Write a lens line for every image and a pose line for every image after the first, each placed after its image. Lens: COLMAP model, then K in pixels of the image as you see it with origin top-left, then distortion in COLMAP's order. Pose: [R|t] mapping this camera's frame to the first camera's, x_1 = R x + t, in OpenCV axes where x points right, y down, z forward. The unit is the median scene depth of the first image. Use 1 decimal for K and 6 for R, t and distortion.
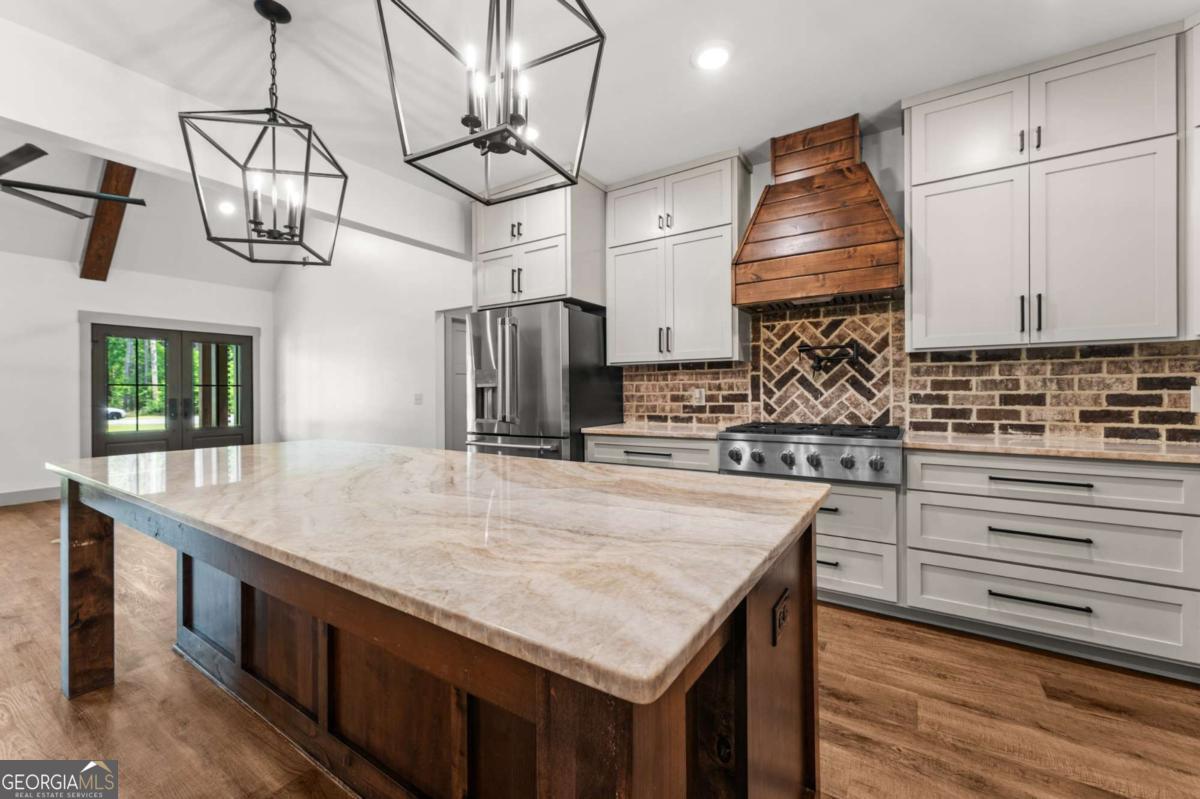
lens RADIAL K [[482.1, 0, 603.5], [0, 482.1, 390.1], [0, 0, 1]] dist [0.003067, -0.001036]
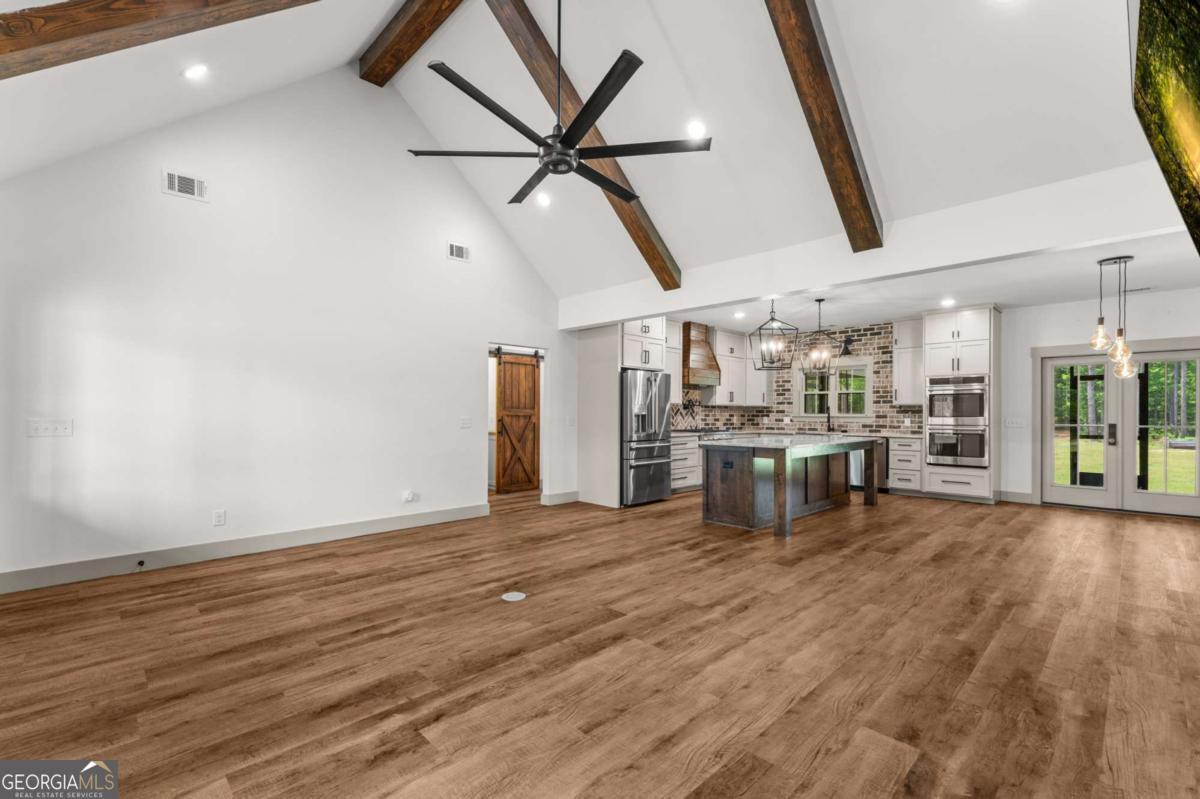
lens RADIAL K [[528.3, 0, 600.8], [0, 528.3, 409.8], [0, 0, 1]] dist [0.015137, -0.000160]
pose [[0.202848, 0.014516, 0.979103, -2.504446], [-0.011439, 0.999857, -0.012454, 0.003480], [-0.979143, -0.008674, 0.202985, 0.867701]]
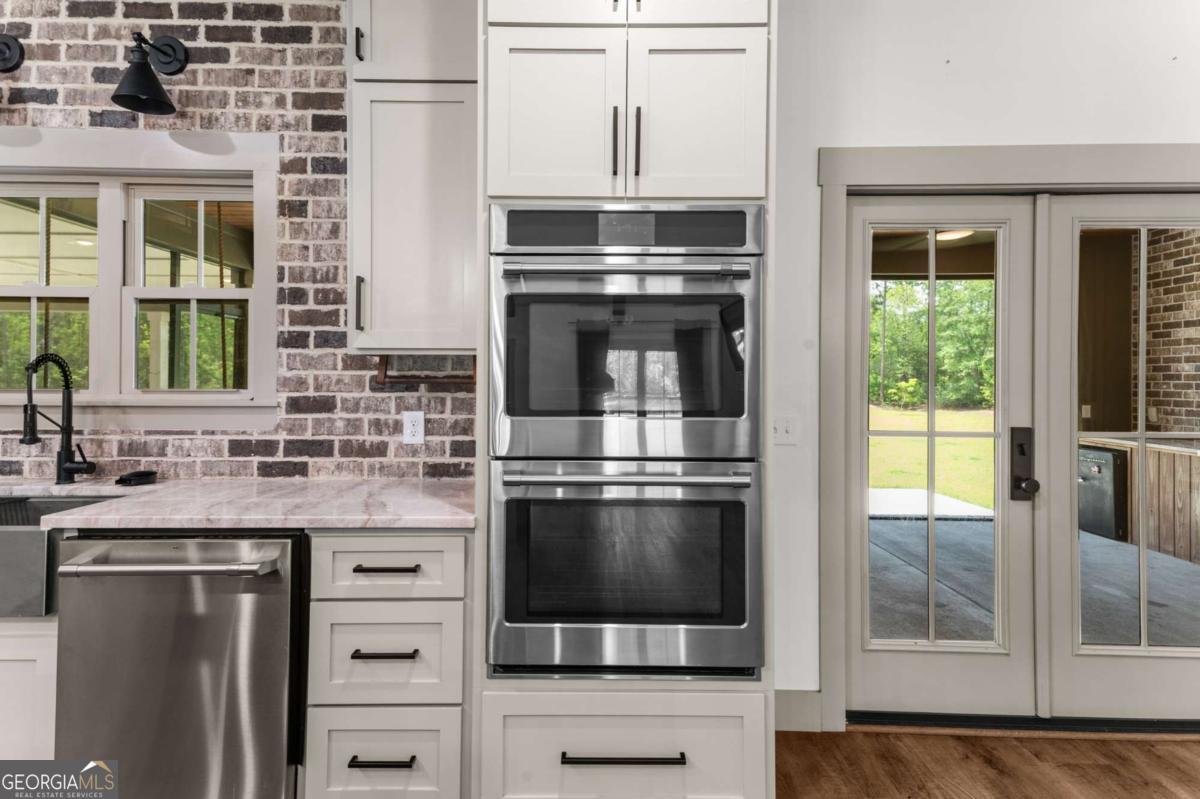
lens RADIAL K [[569.0, 0, 589.2], [0, 569.0, 383.3], [0, 0, 1]] dist [0.031014, -0.006377]
pose [[-0.546205, 0.004331, 0.837640, -0.198643], [-0.007802, 0.999917, -0.010257, -0.034327], [-0.837615, -0.012138, -0.546126, 0.074333]]
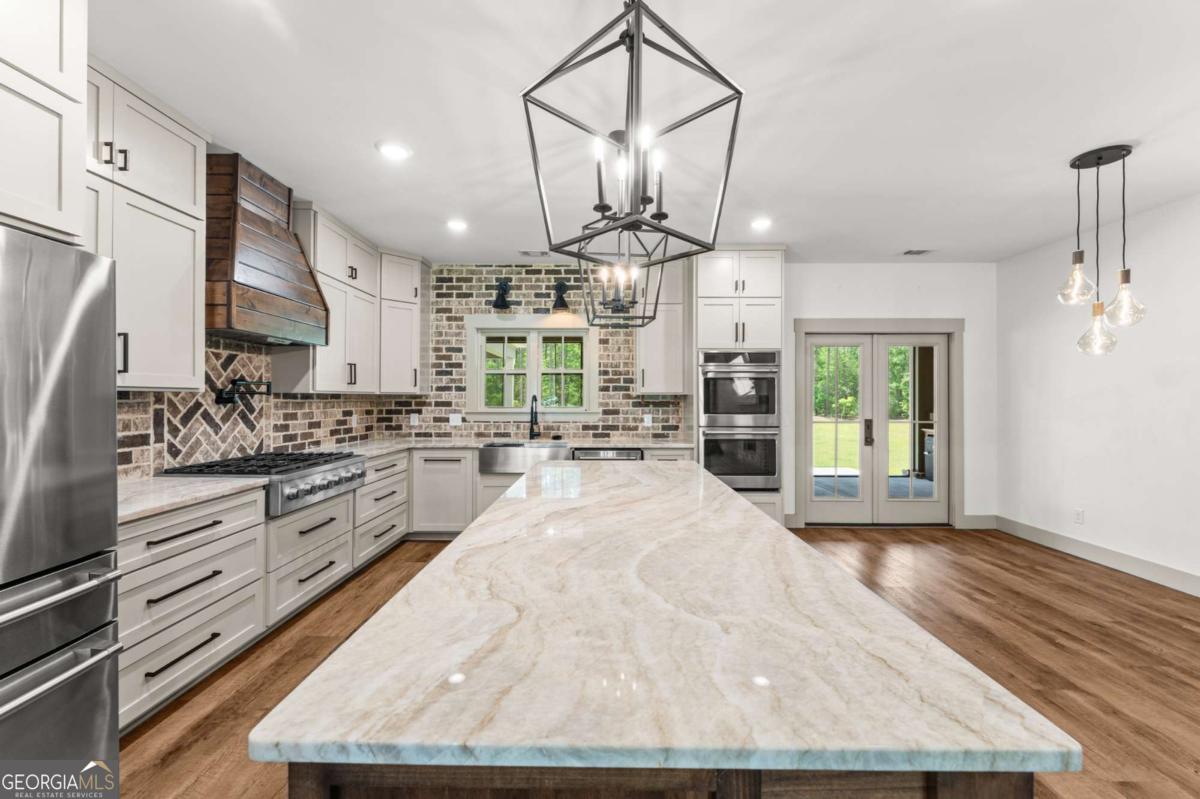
lens RADIAL K [[482.1, 0, 594.1], [0, 482.1, 396.6], [0, 0, 1]] dist [0.003067, -0.001036]
pose [[-0.537969, 0.006679, 0.842938, -0.767503], [-0.002803, 0.999949, -0.009711, -0.049158], [-0.842960, -0.007587, -0.537923, 0.895888]]
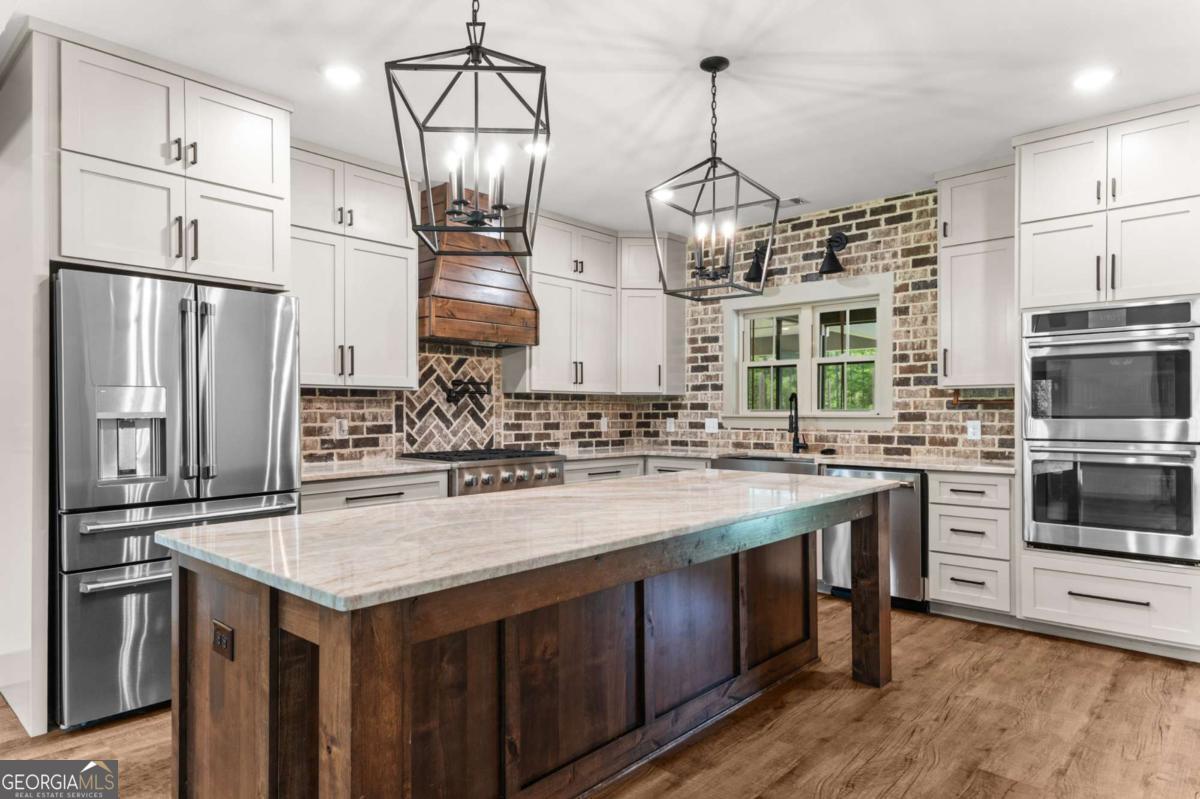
lens RADIAL K [[708.7, 0, 599.6], [0, 708.7, 407.6], [0, 0, 1]] dist [0.036784, -0.002623]
pose [[0.156375, 0.010172, 0.987645, -1.105742], [-0.004482, 0.999944, -0.009589, -0.015141], [-0.987688, -0.002927, 0.156412, 0.414373]]
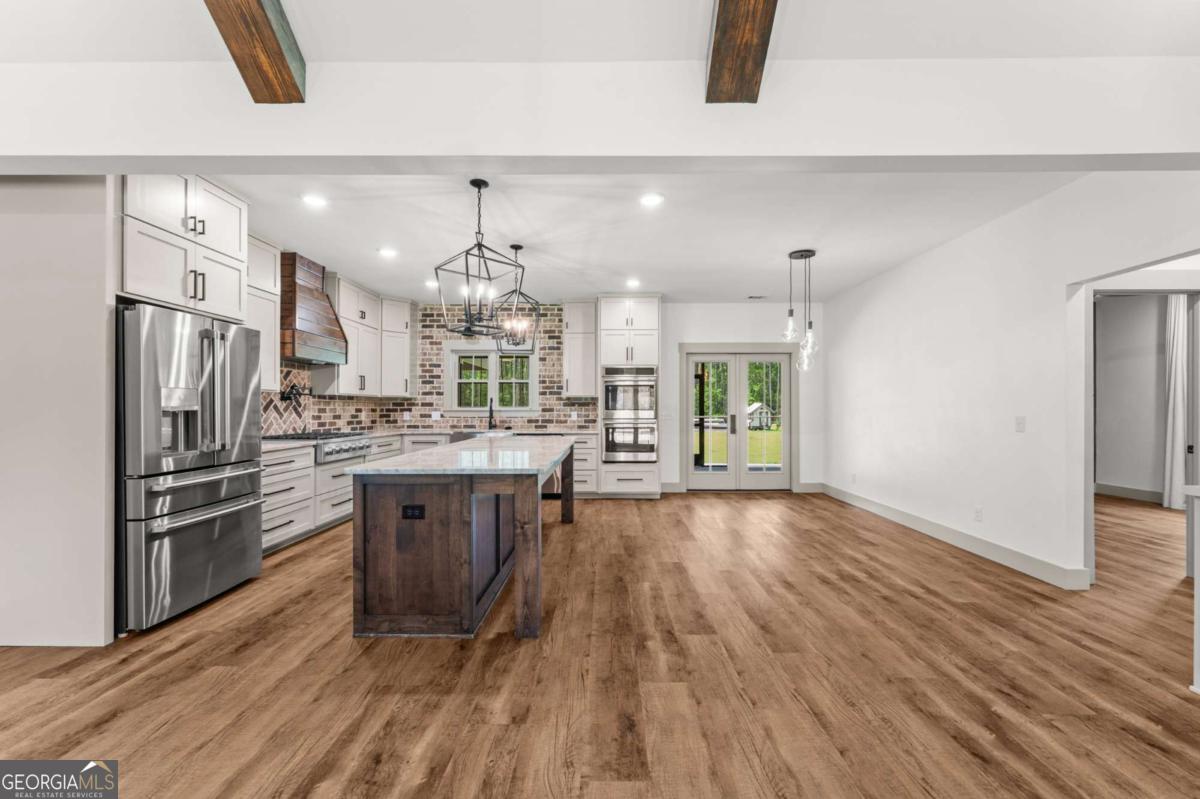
lens RADIAL K [[482.1, 0, 602.7], [0, 482.1, 405.1], [0, 0, 1]] dist [0.003067, -0.001036]
pose [[-0.543483, 0.011353, 0.839343, -1.464233], [-0.000247, 0.999906, -0.013684, -0.005219], [-0.839420, -0.007644, -0.543430, 0.986933]]
